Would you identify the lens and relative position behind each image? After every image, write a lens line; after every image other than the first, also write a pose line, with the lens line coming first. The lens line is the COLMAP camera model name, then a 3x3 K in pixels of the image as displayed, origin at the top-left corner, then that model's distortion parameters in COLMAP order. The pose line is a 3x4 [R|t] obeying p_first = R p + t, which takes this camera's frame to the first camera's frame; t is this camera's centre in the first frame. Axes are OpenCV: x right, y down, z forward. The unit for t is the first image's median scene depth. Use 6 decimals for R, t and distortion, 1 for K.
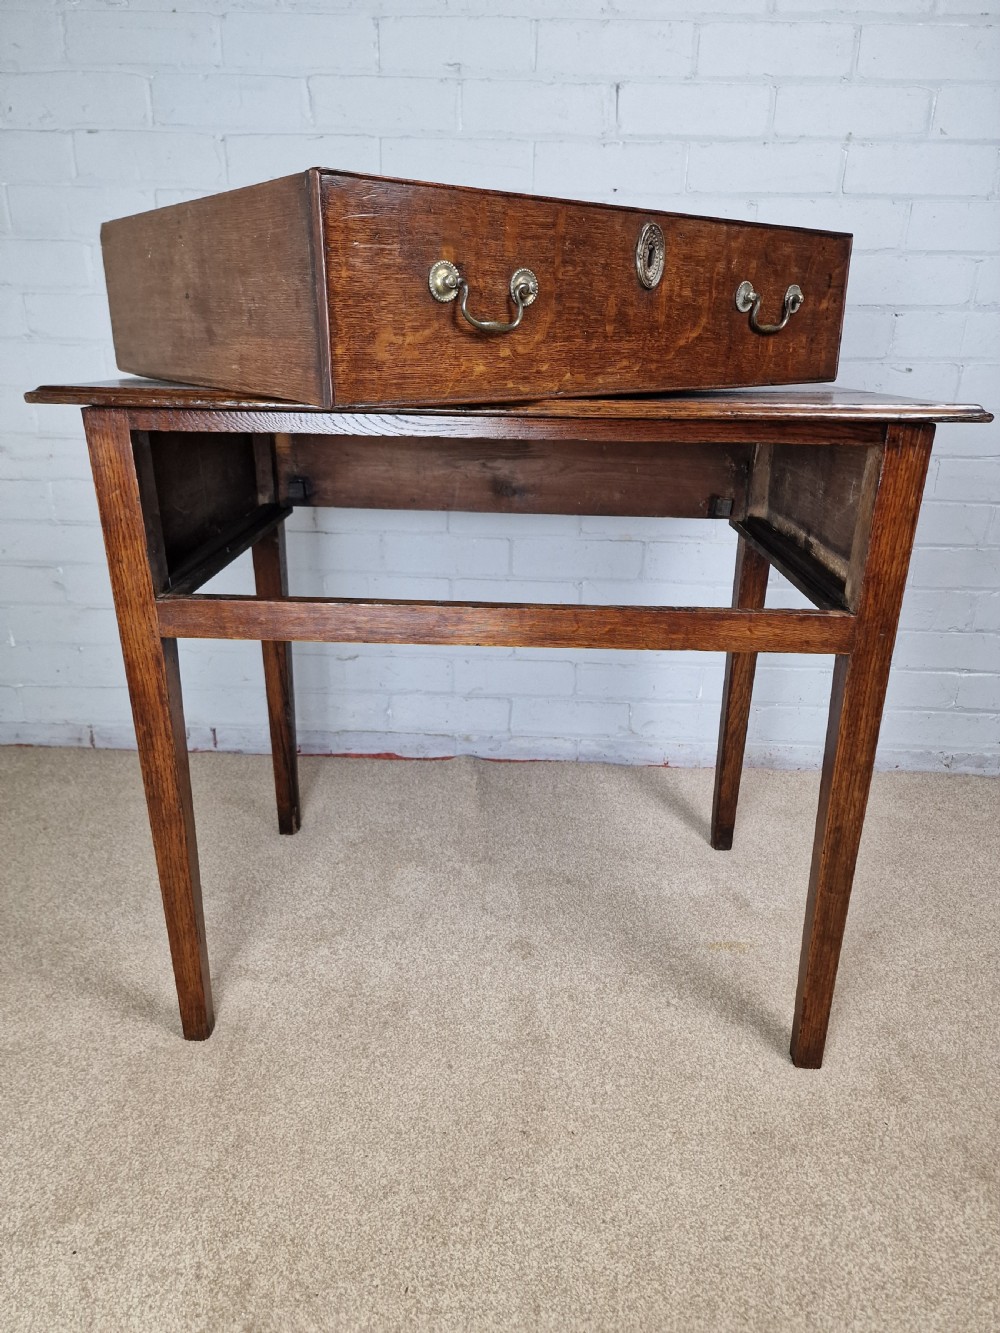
lens RADIAL K [[904.8, 0, 500.3], [0, 904.8, 671.4], [0, 0, 1]] dist [0.047081, -0.047096]
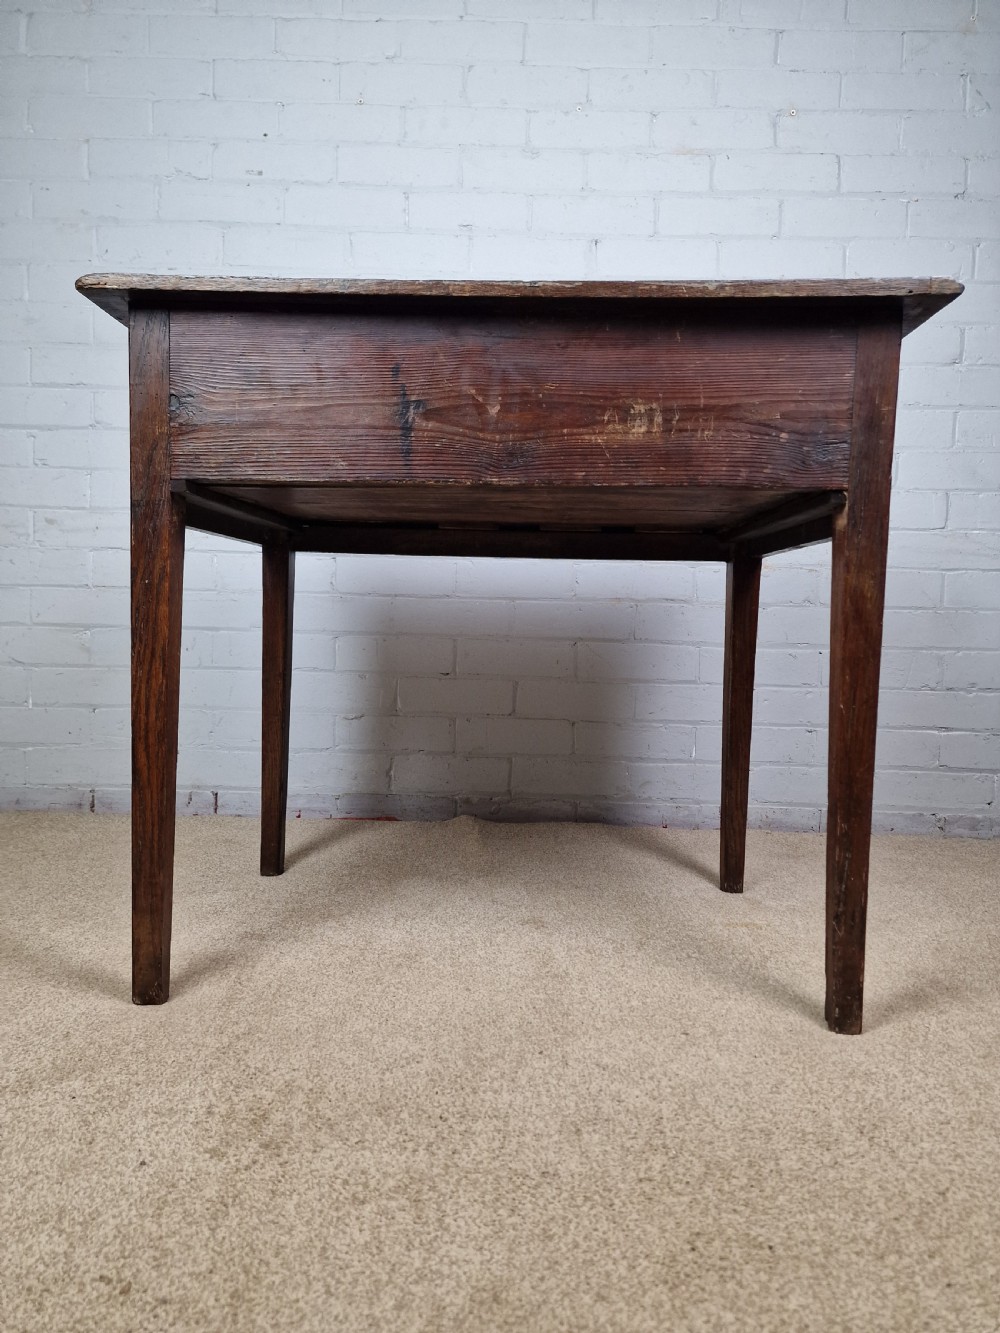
lens RADIAL K [[904.8, 0, 490.8], [0, 904.8, 658.3], [0, 0, 1]] dist [0.047081, -0.047096]
pose [[0.999795, 0.004721, 0.019698, -0.045877], [0.001660, 0.950092, -0.311966, 0.352720], [-0.020188, 0.311935, 0.949889, -0.016472]]
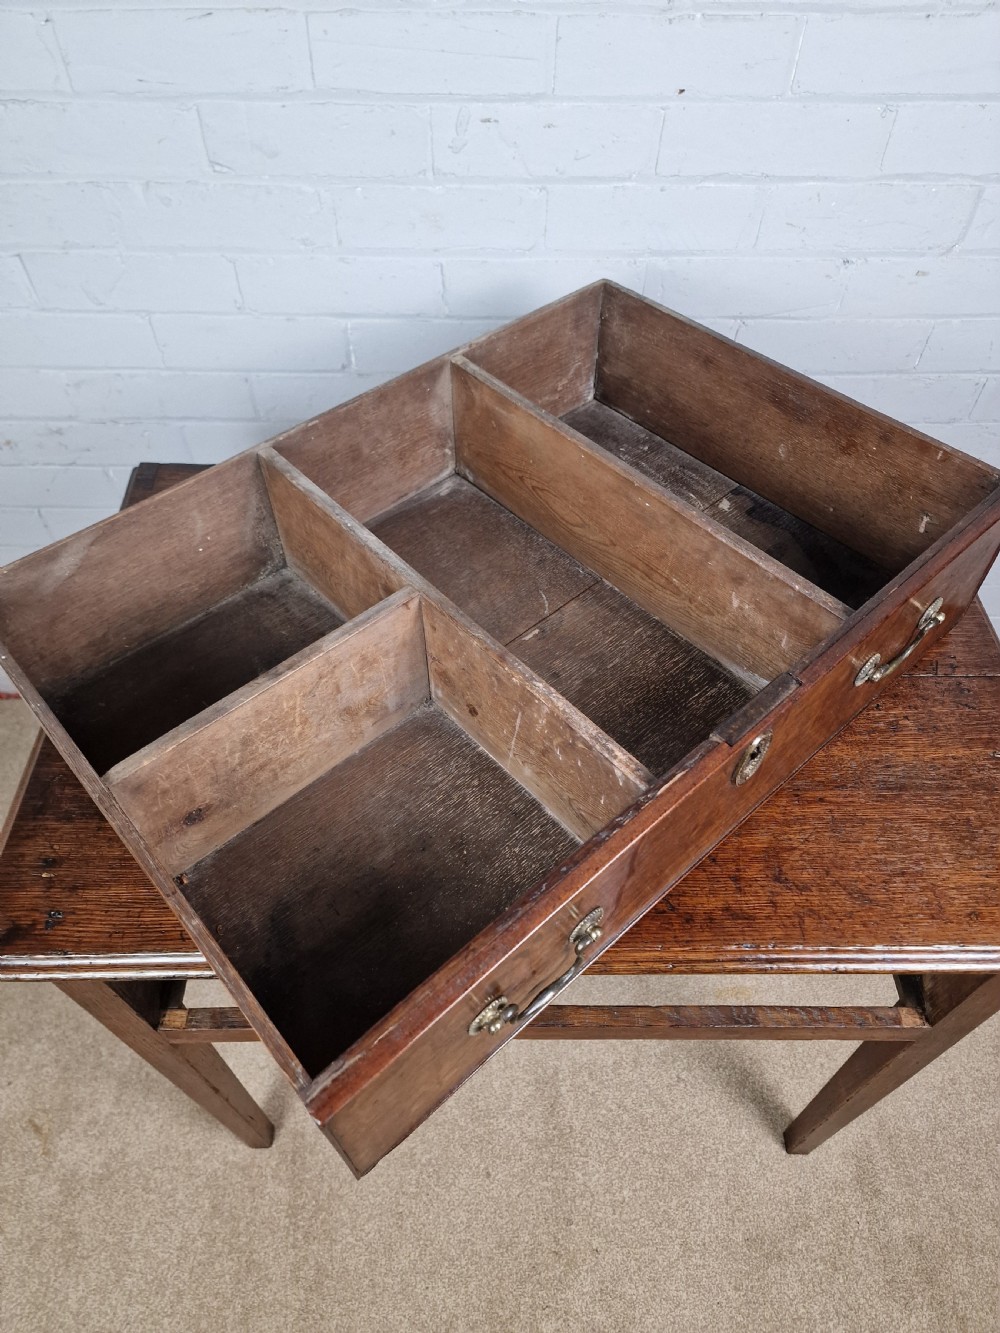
lens RADIAL K [[904.8, 0, 495.7], [0, 904.8, 664.6], [0, 0, 1]] dist [0.047081, -0.047096]
pose [[0.999325, -0.035121, 0.010789, -0.031478], [0.024610, 0.857901, 0.513225, -0.624237], [-0.027281, -0.512613, 0.858186, 0.299376]]
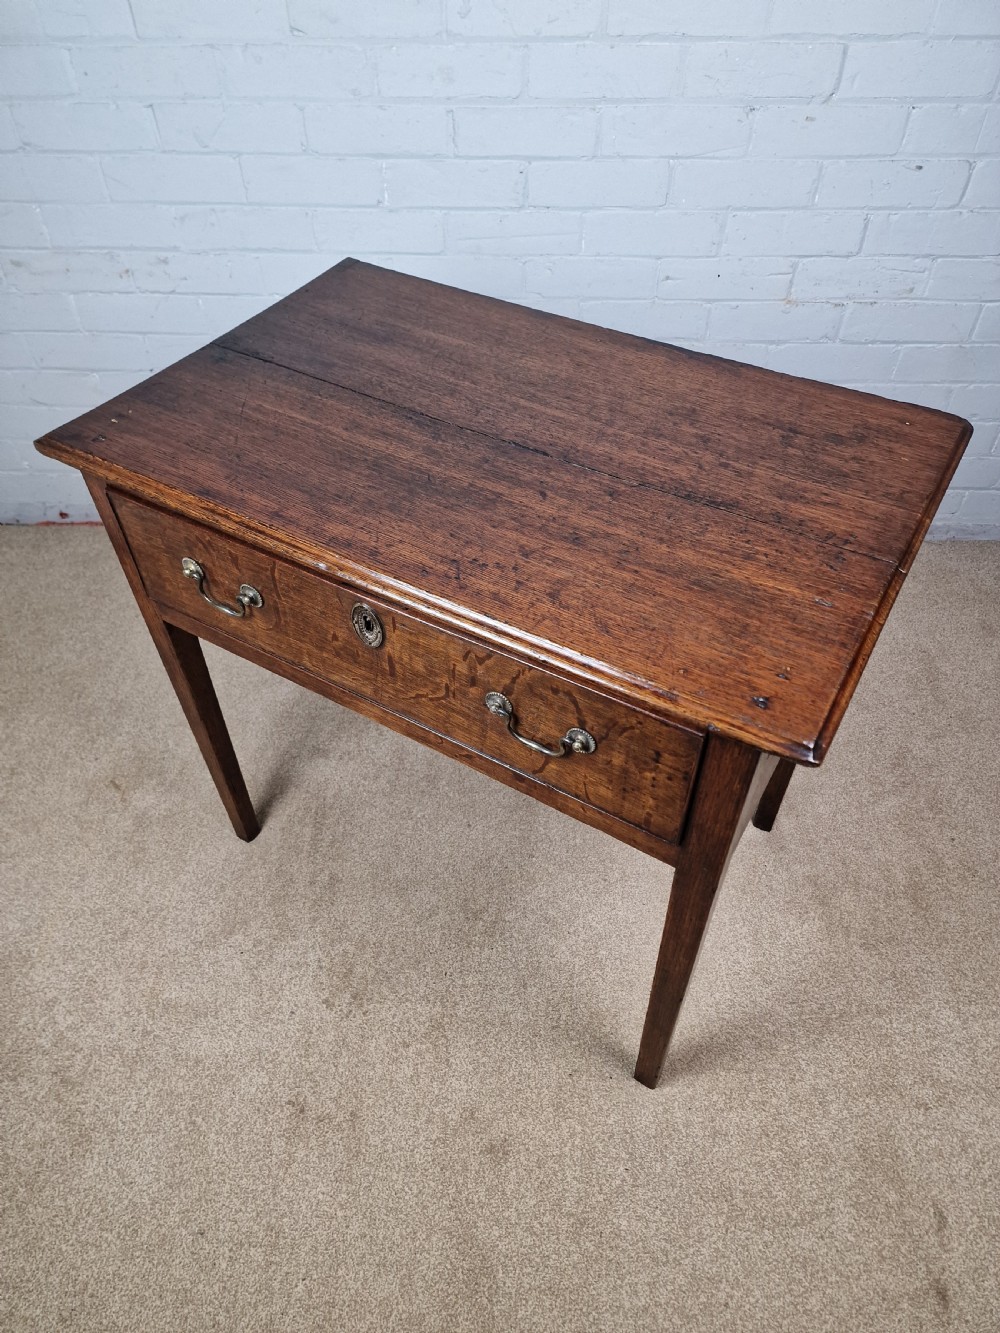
lens RADIAL K [[904.8, 0, 486.3], [0, 904.8, 678.9], [0, 0, 1]] dist [0.047081, -0.047096]
pose [[0.999312, -0.007530, -0.036316, 0.022708], [0.022629, 0.899588, 0.436153, -0.352160], [0.029385, -0.436675, 0.899140, -0.164082]]
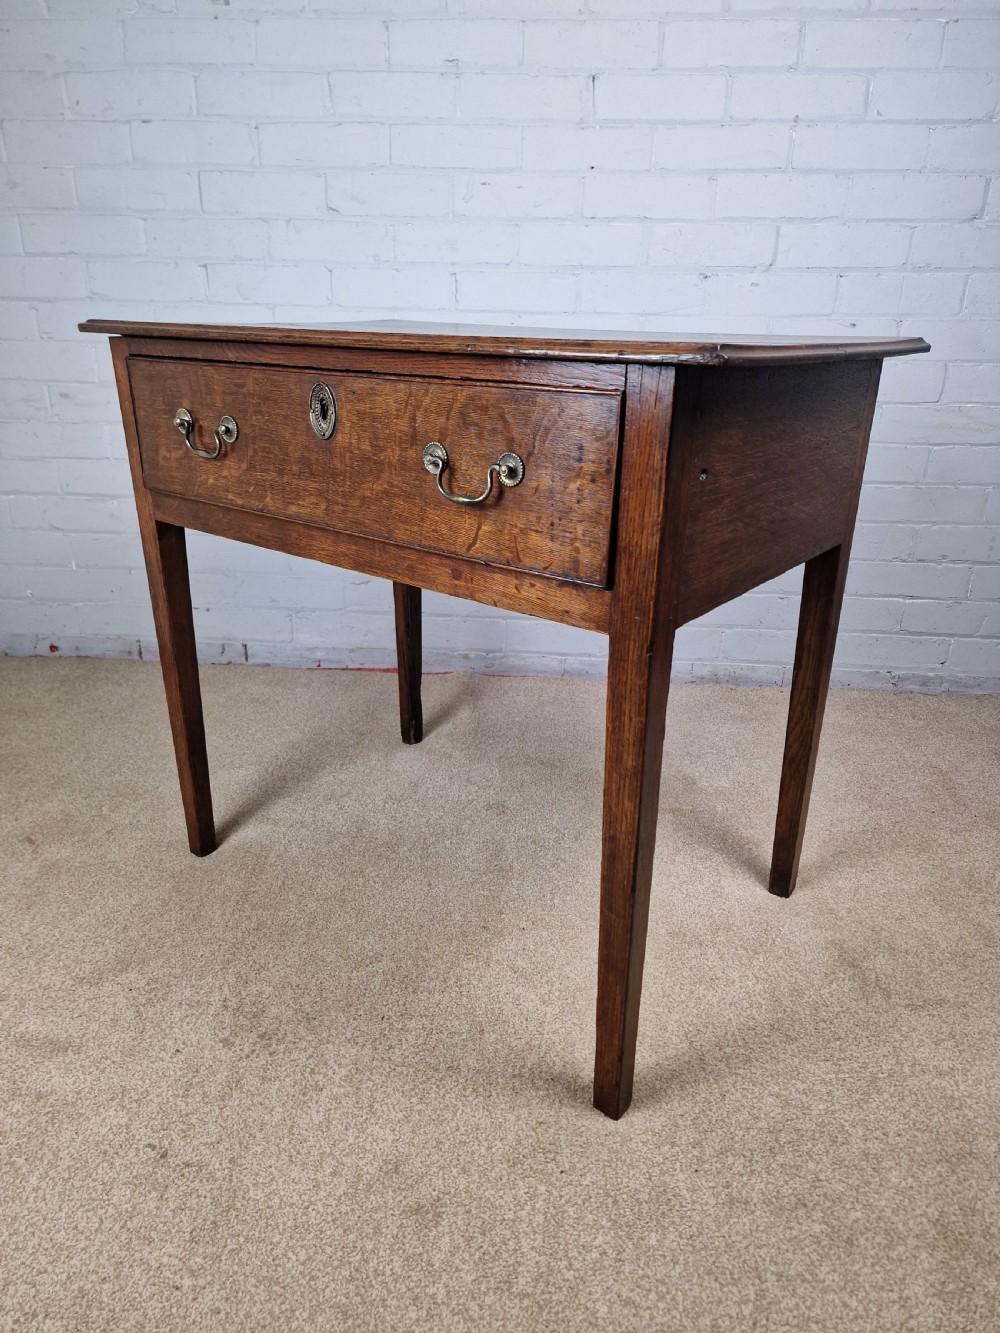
lens RADIAL K [[904.8, 0, 498.7], [0, 904.8, 660.0], [0, 0, 1]] dist [0.047081, -0.047096]
pose [[0.999178, 0.011900, -0.038746, 0.072321], [-0.011621, 0.999905, 0.007435, 0.105034], [0.038831, -0.006978, 0.999221, -0.194188]]
